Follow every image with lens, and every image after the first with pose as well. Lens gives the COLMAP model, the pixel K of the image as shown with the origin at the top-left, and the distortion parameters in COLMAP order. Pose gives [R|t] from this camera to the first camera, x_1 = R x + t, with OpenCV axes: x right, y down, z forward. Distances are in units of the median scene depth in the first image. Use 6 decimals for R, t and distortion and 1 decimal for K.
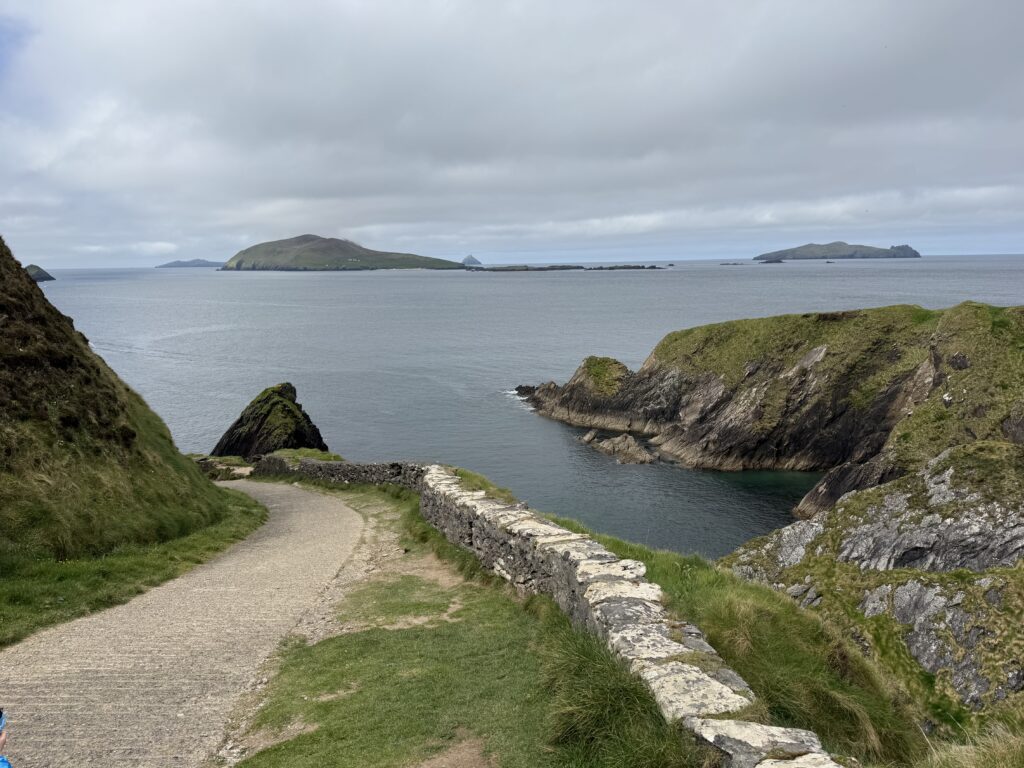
lens RADIAL K [[712.1, 0, 512.0], [0, 712.1, 384.0], [0, 0, 1]] dist [0.072612, -0.001009]
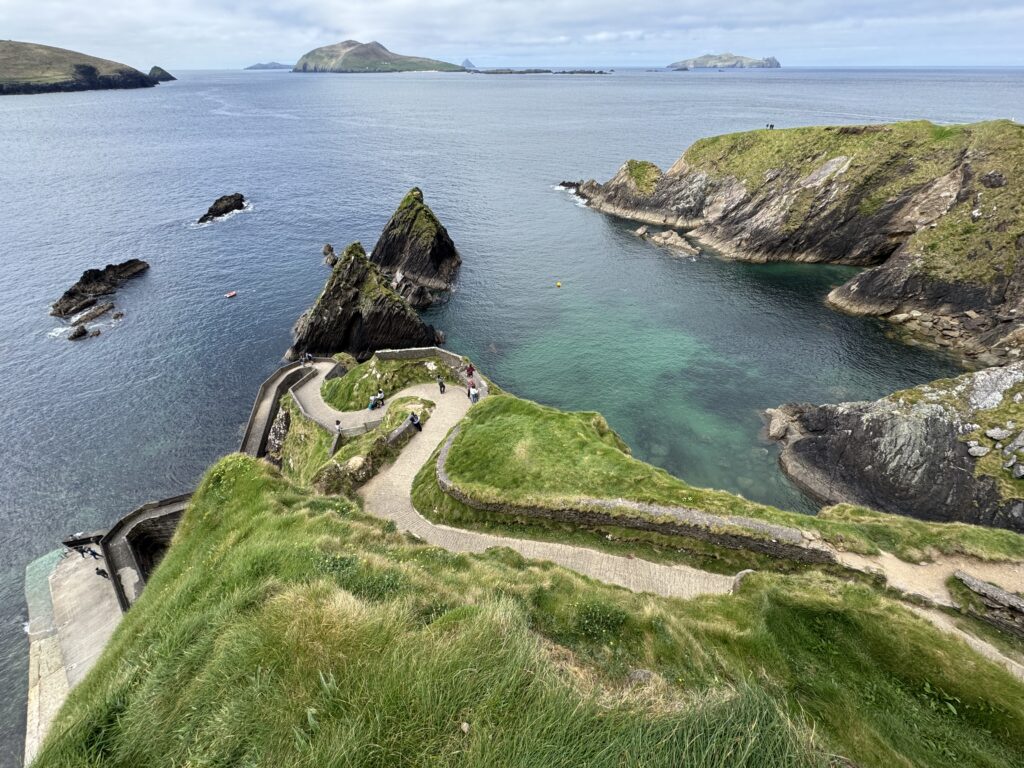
lens RADIAL K [[407.1, 0, 512.0], [0, 407.1, 384.0], [0, 0, 1]] dist [-0.006295, 0.003259]
pose [[0.999608, -0.008476, 0.026687, -0.181044], [-0.005220, 0.879956, 0.475026, -0.041244], [-0.027510, -0.474979, 0.879567, 0.216182]]
